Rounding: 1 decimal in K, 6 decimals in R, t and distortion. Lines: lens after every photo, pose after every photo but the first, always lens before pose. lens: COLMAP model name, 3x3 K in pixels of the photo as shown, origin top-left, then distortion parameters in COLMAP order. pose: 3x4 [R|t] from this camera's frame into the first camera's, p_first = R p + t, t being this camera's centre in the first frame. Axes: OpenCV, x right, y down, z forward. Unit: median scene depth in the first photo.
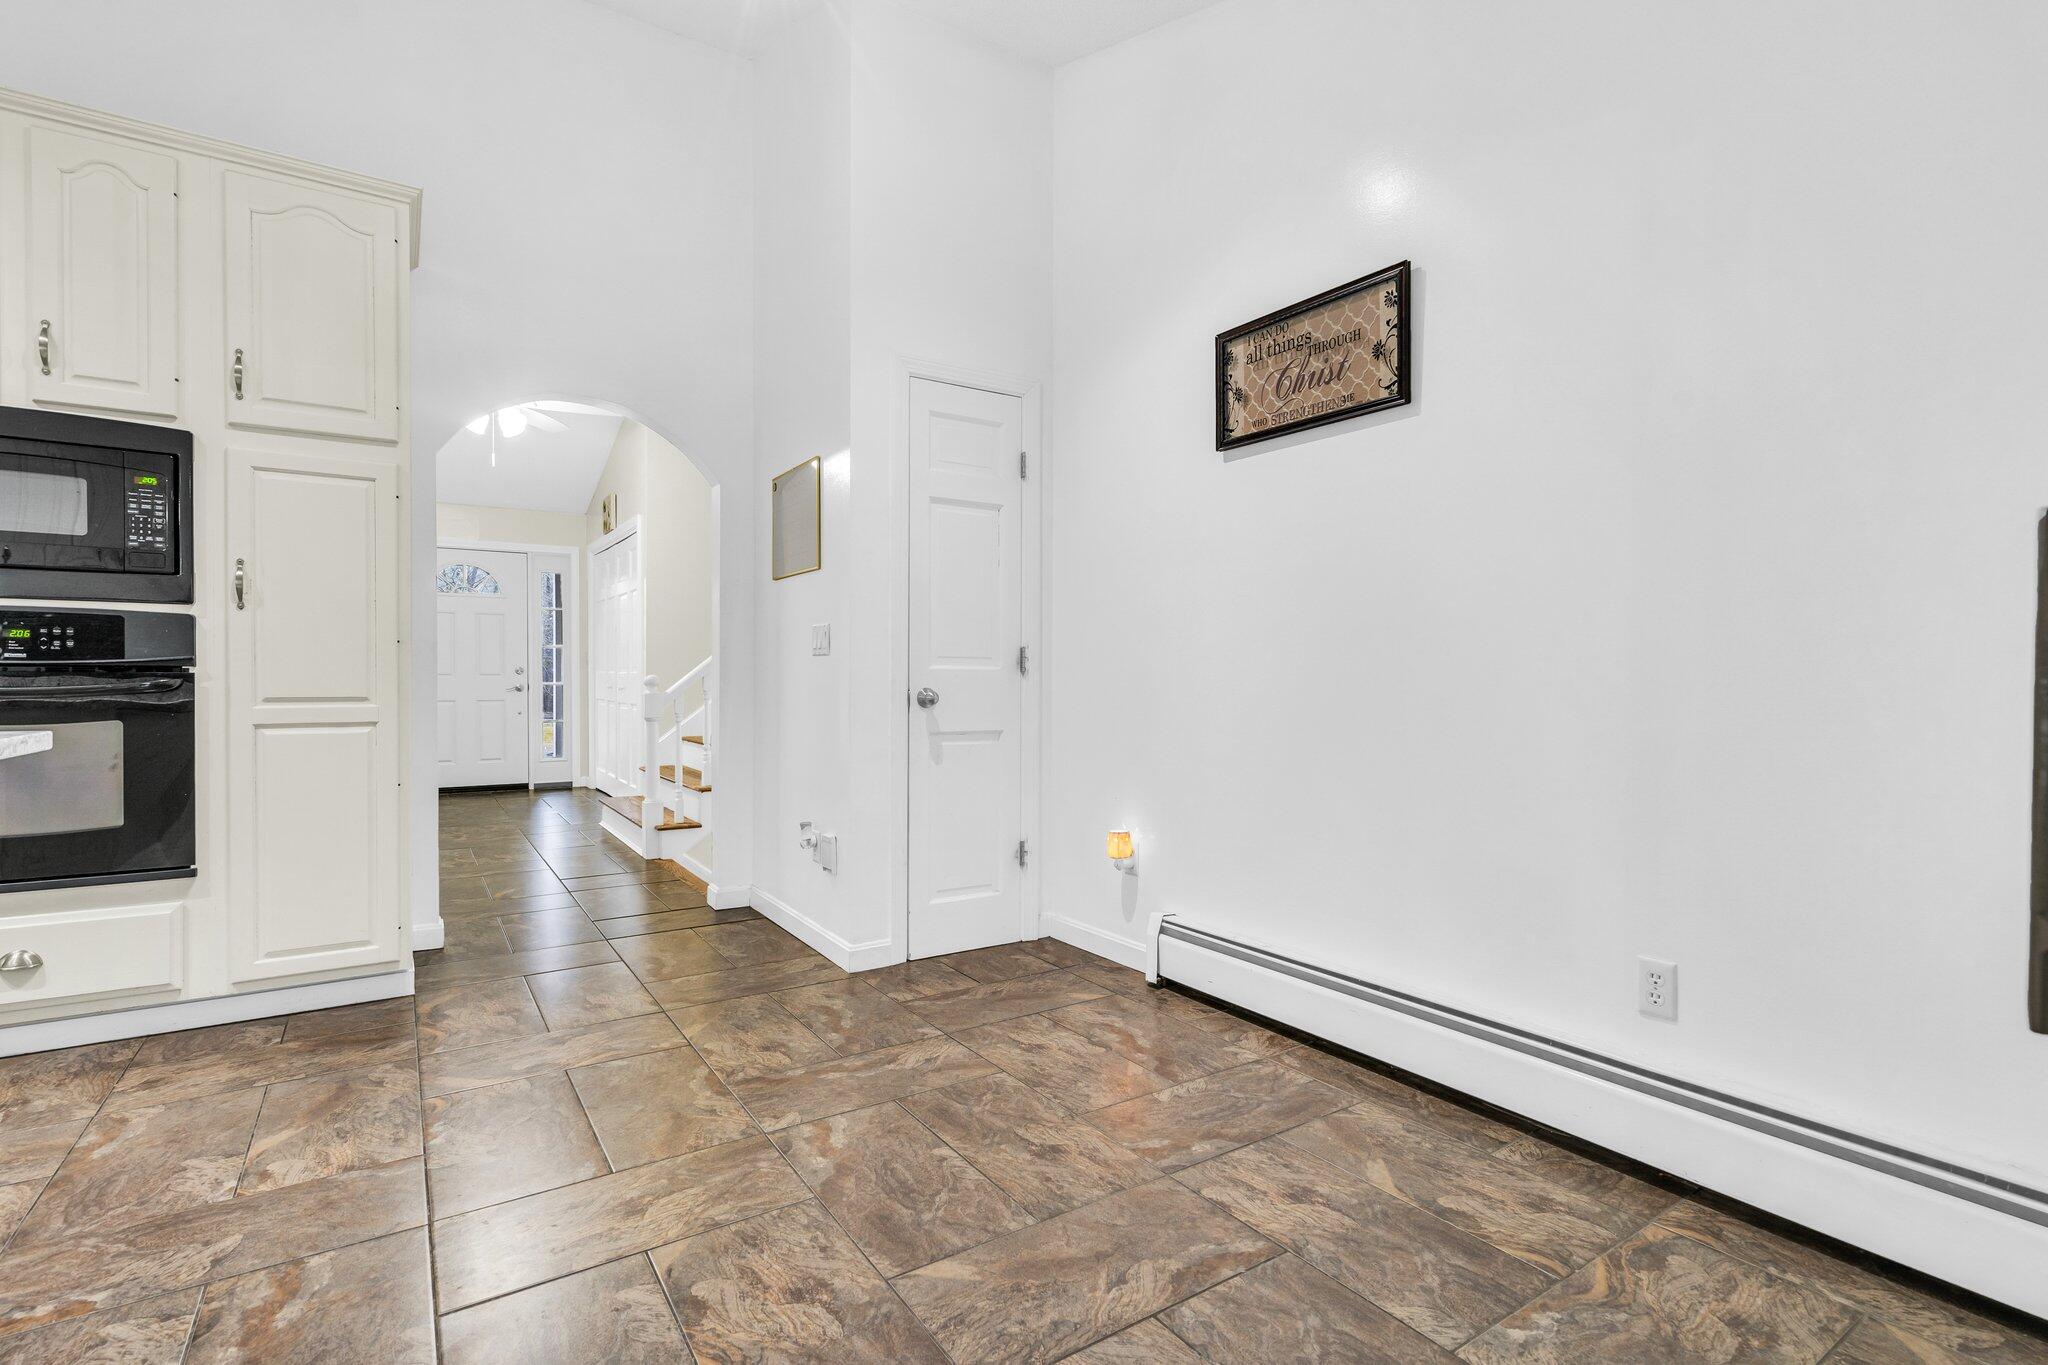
lens RADIAL K [[951.7, 0, 1029.9], [0, 951.7, 688.0], [0, 0, 1]] dist [-0.000145, -0.000025]
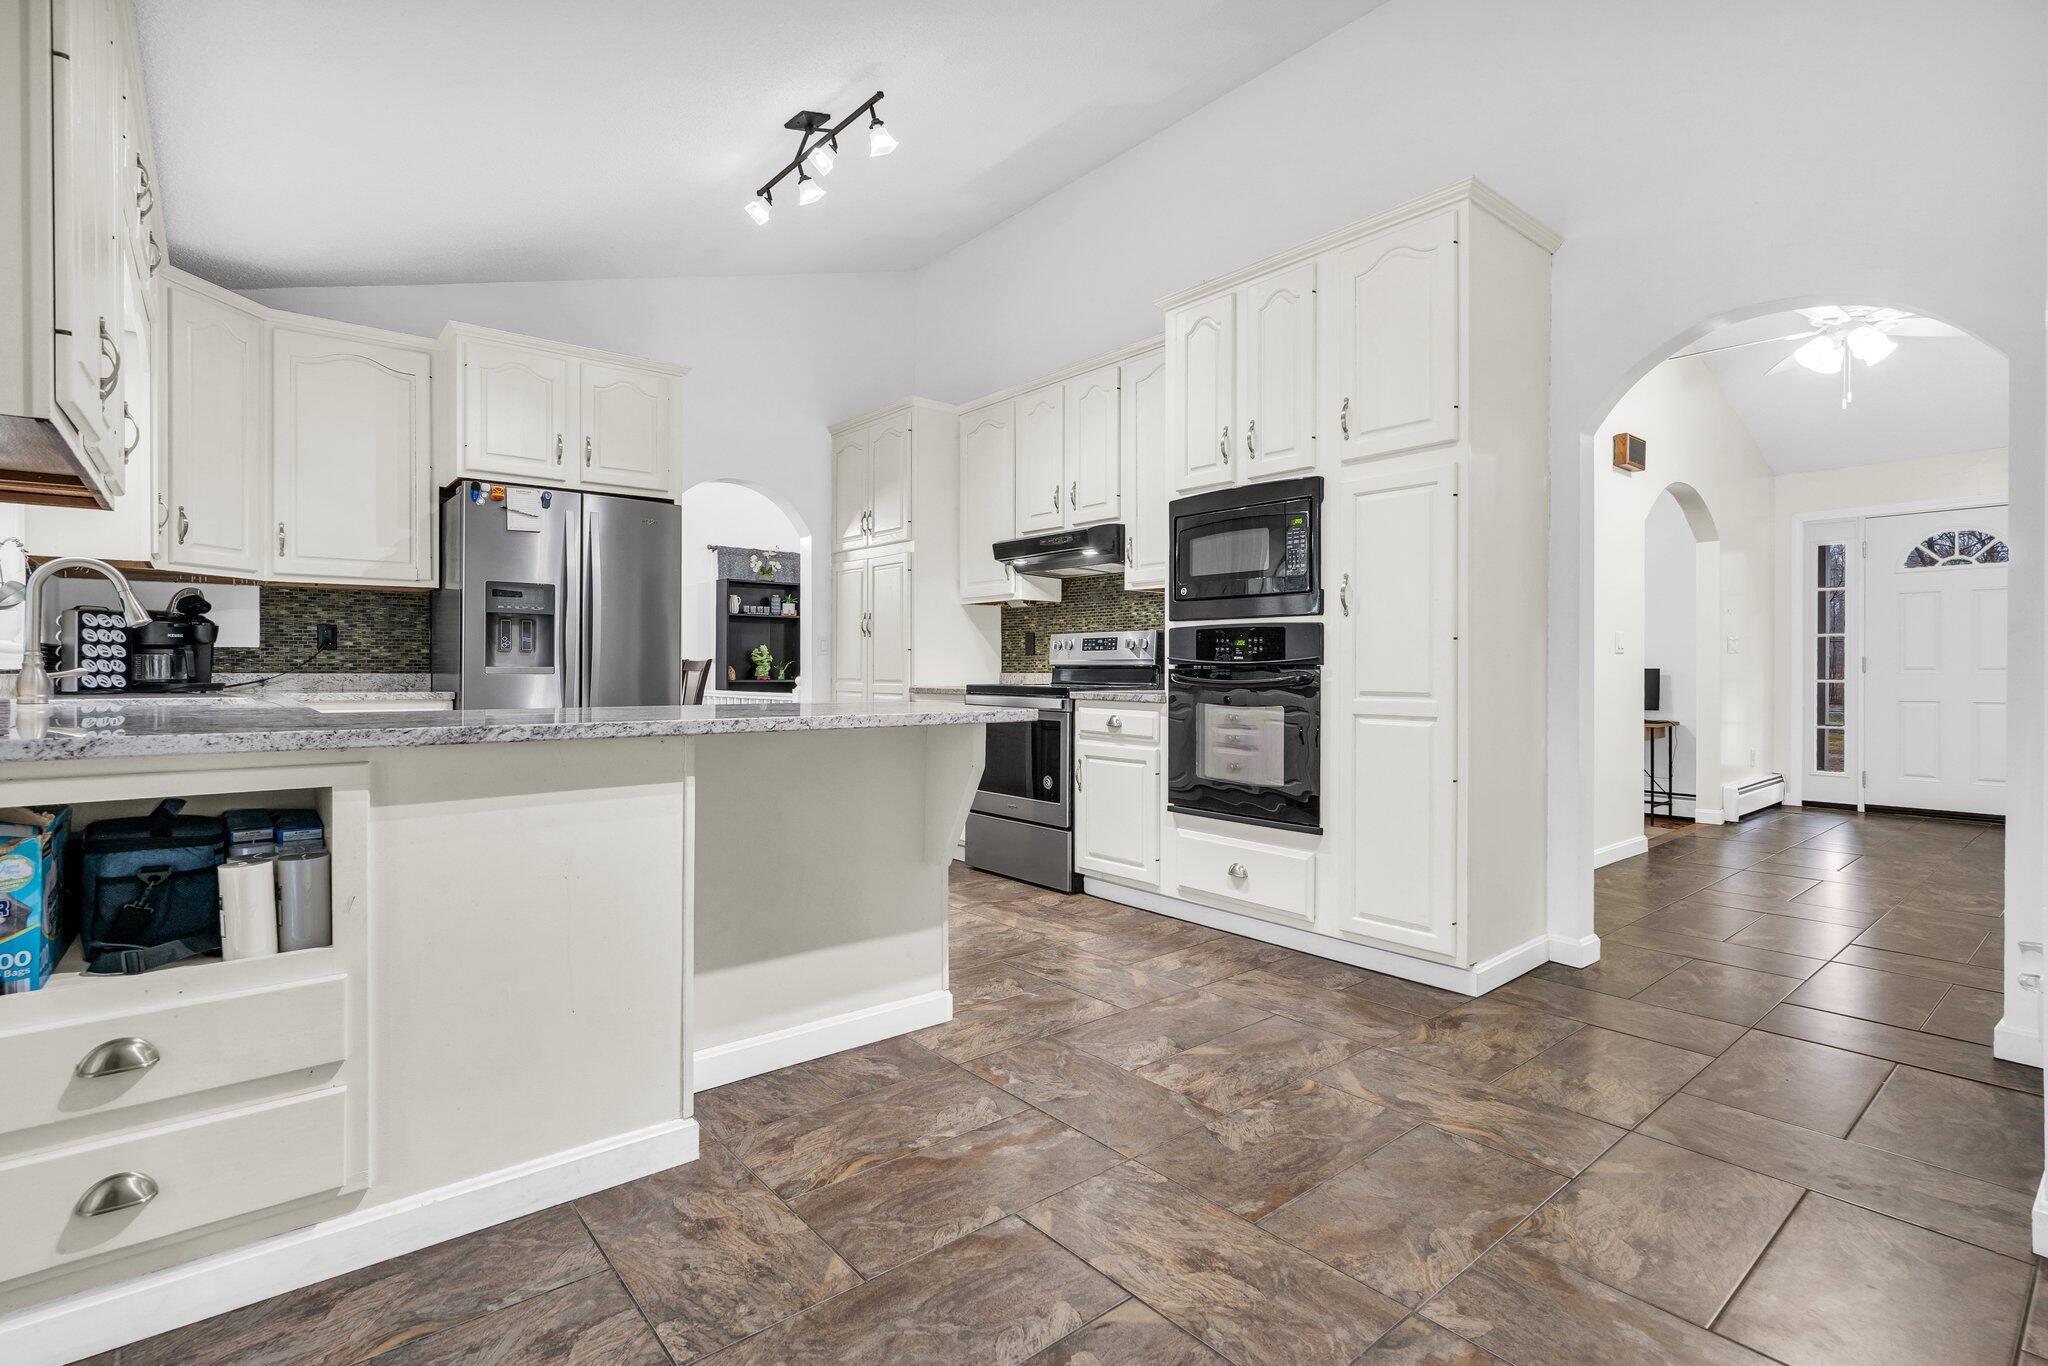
lens RADIAL K [[951.7, 0, 1028.2], [0, 951.7, 669.4], [0, 0, 1]] dist [-0.000145, -0.000025]
pose [[0.117376, -0.002024, -0.993085, 0.324590], [-0.010512, 0.999939, -0.003280, -0.008960], [0.993032, 0.010825, 0.117348, 0.503816]]
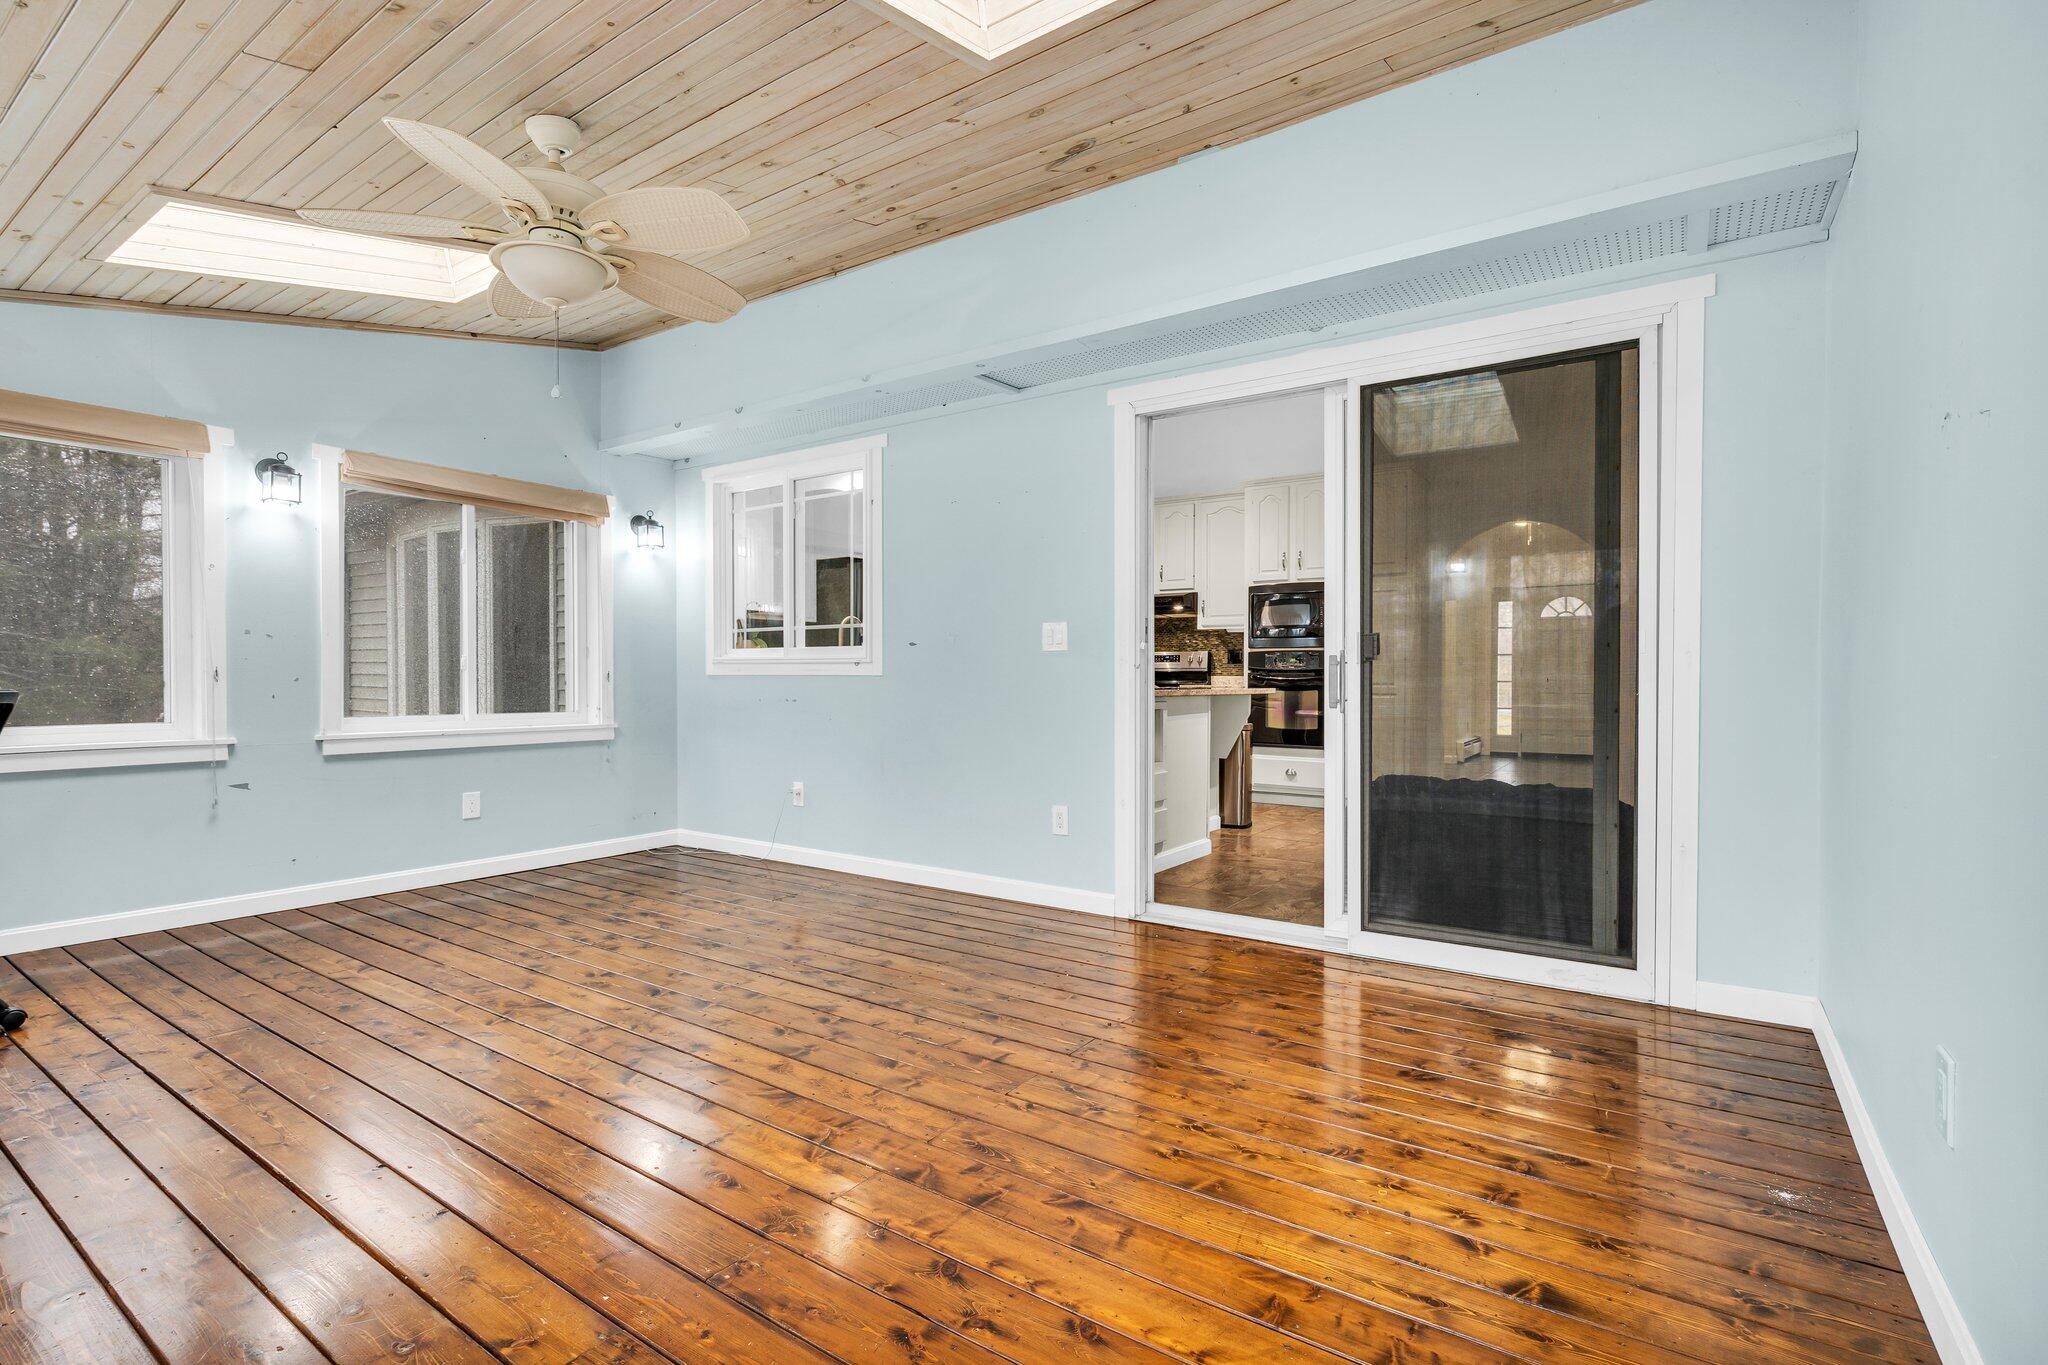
lens RADIAL K [[951.7, 0, 1021.9], [0, 951.7, 682.9], [0, 0, 1]] dist [-0.000145, -0.000025]
pose [[0.381078, 0.005322, -0.924527, 1.281003], [-0.011534, 0.999933, 0.001002, 0.018904], [0.924471, 0.010282, 0.381114, -0.832119]]
